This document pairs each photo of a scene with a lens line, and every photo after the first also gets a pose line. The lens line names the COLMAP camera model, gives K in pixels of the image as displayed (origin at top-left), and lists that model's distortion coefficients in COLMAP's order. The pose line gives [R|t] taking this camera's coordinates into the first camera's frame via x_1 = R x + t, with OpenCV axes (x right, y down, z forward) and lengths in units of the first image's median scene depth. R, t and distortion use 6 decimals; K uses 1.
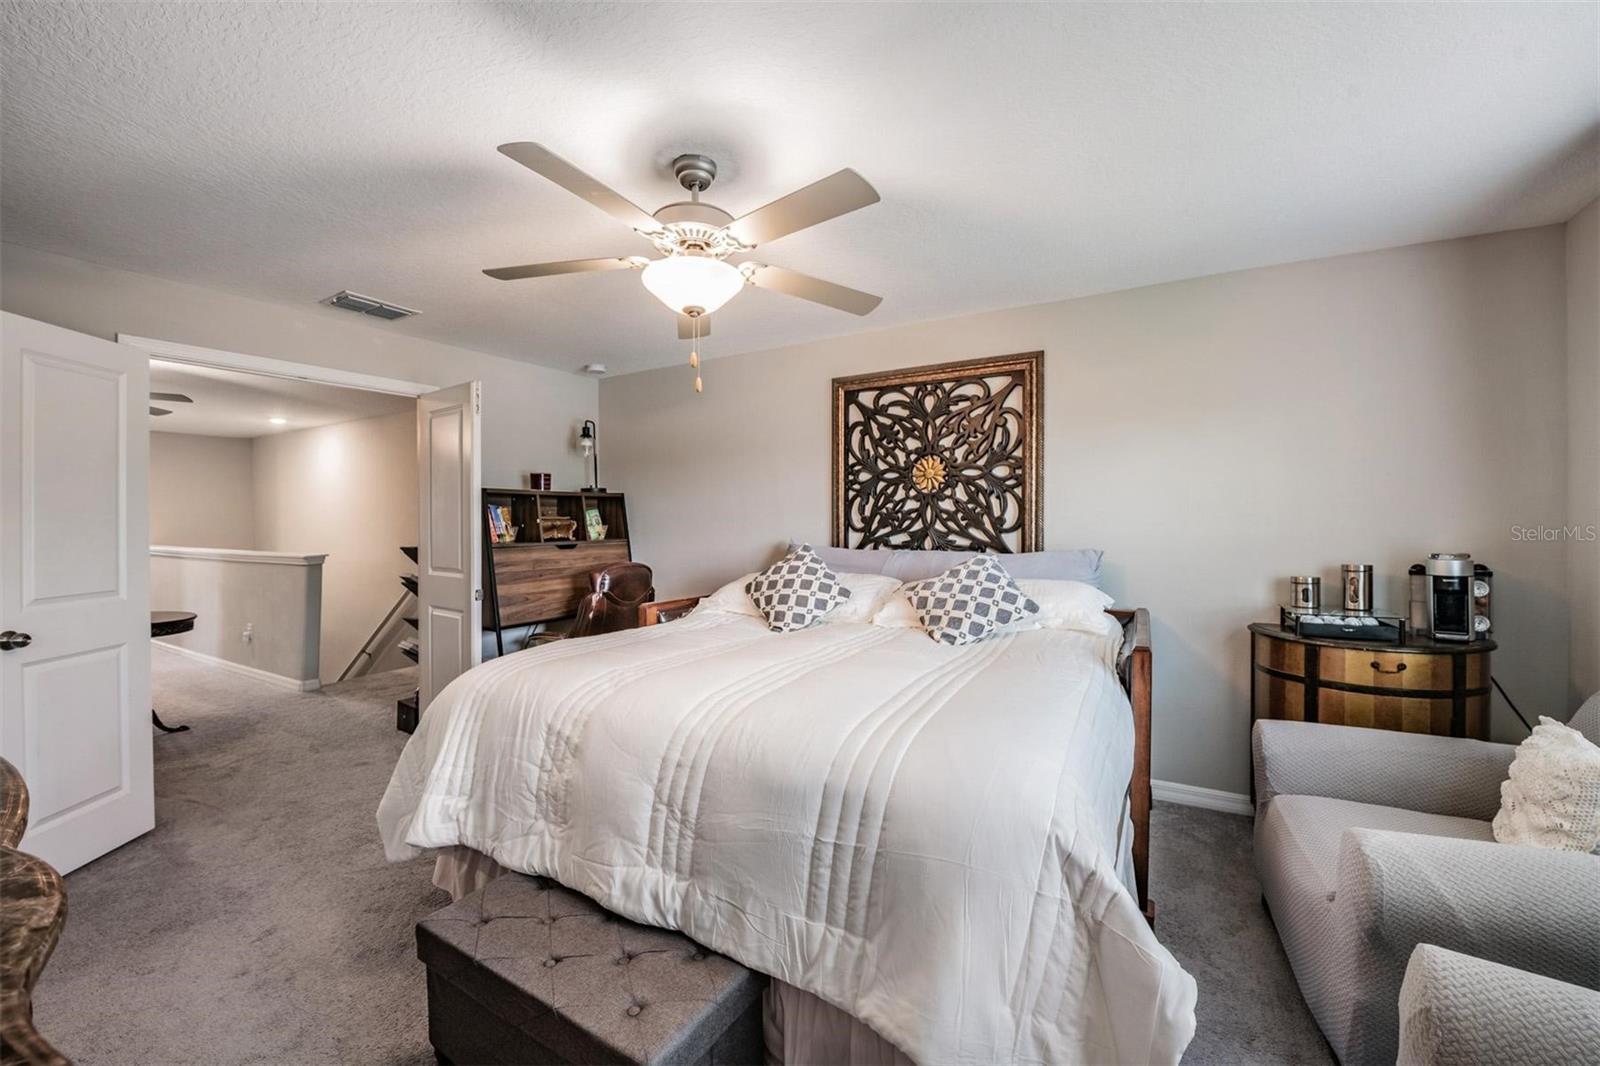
lens RADIAL K [[622.1, 0, 804.4], [0, 622.1, 531.4], [0, 0, 1]] dist [-0.000030, -0.000344]
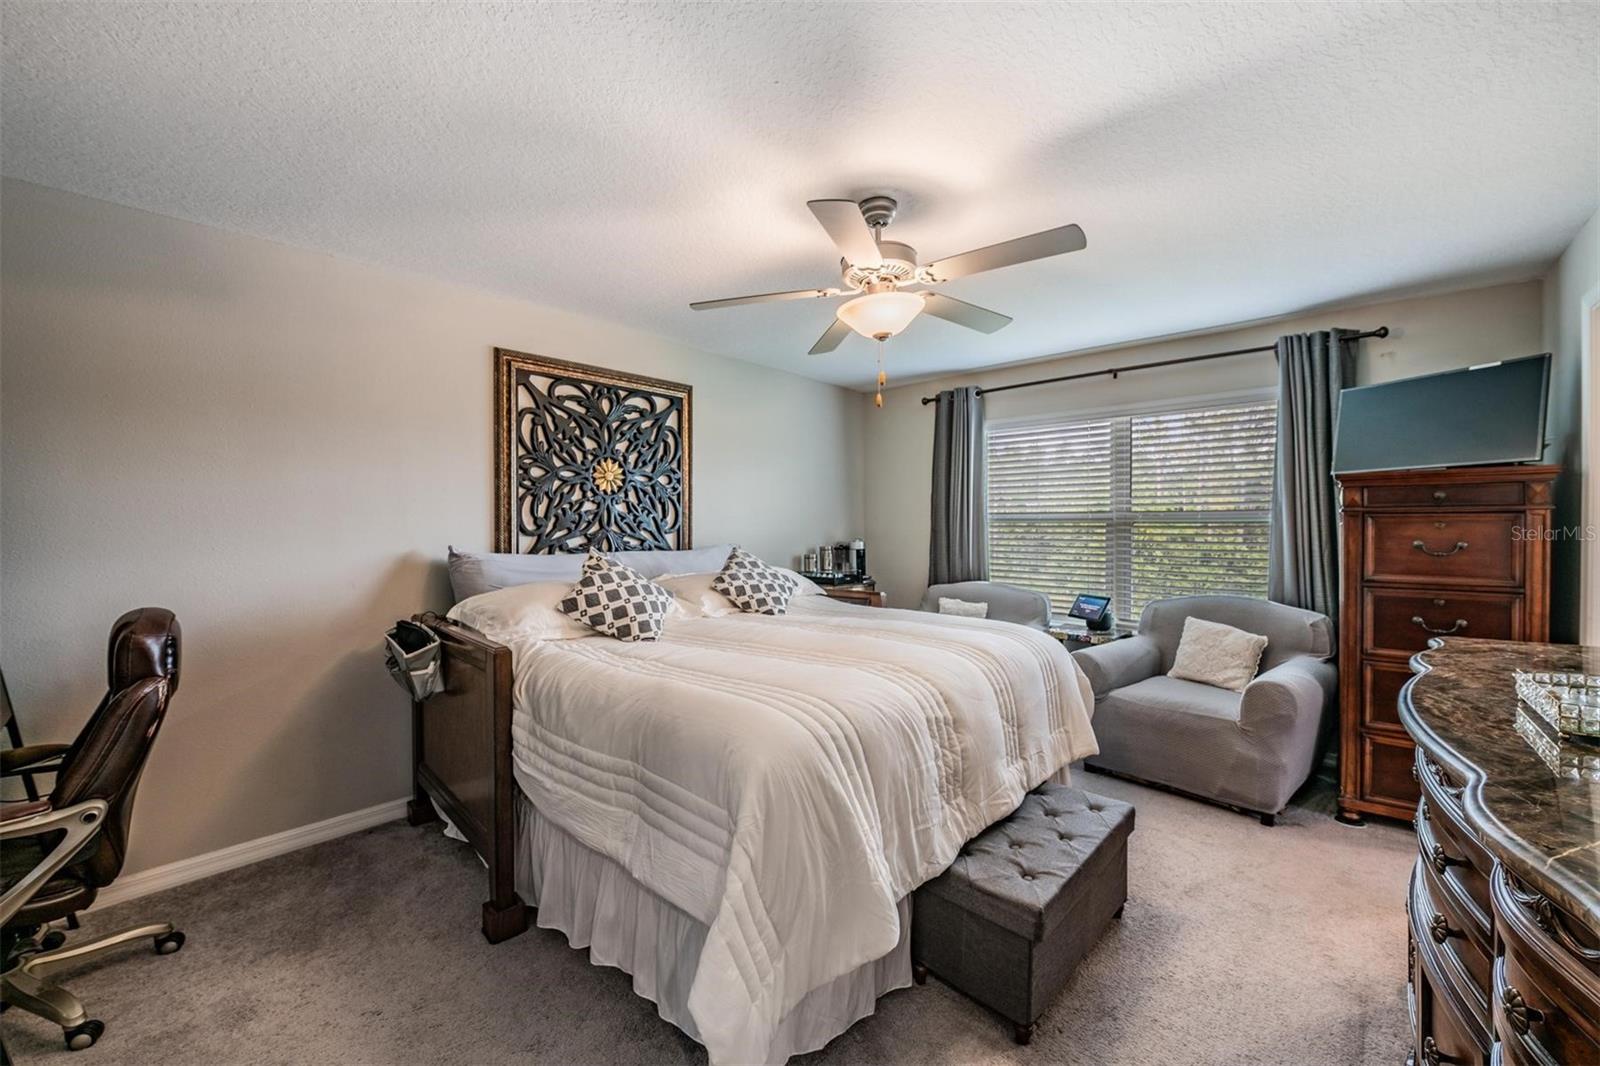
lens RADIAL K [[622.1, 0, 804.4], [0, 622.1, 531.4], [0, 0, 1]] dist [-0.000030, -0.000344]
pose [[0.237134, -0.011510, 0.971409, -0.688811], [0.012997, 0.999878, 0.008675, -0.007789], [-0.971390, 0.010568, 0.237254, 0.442165]]
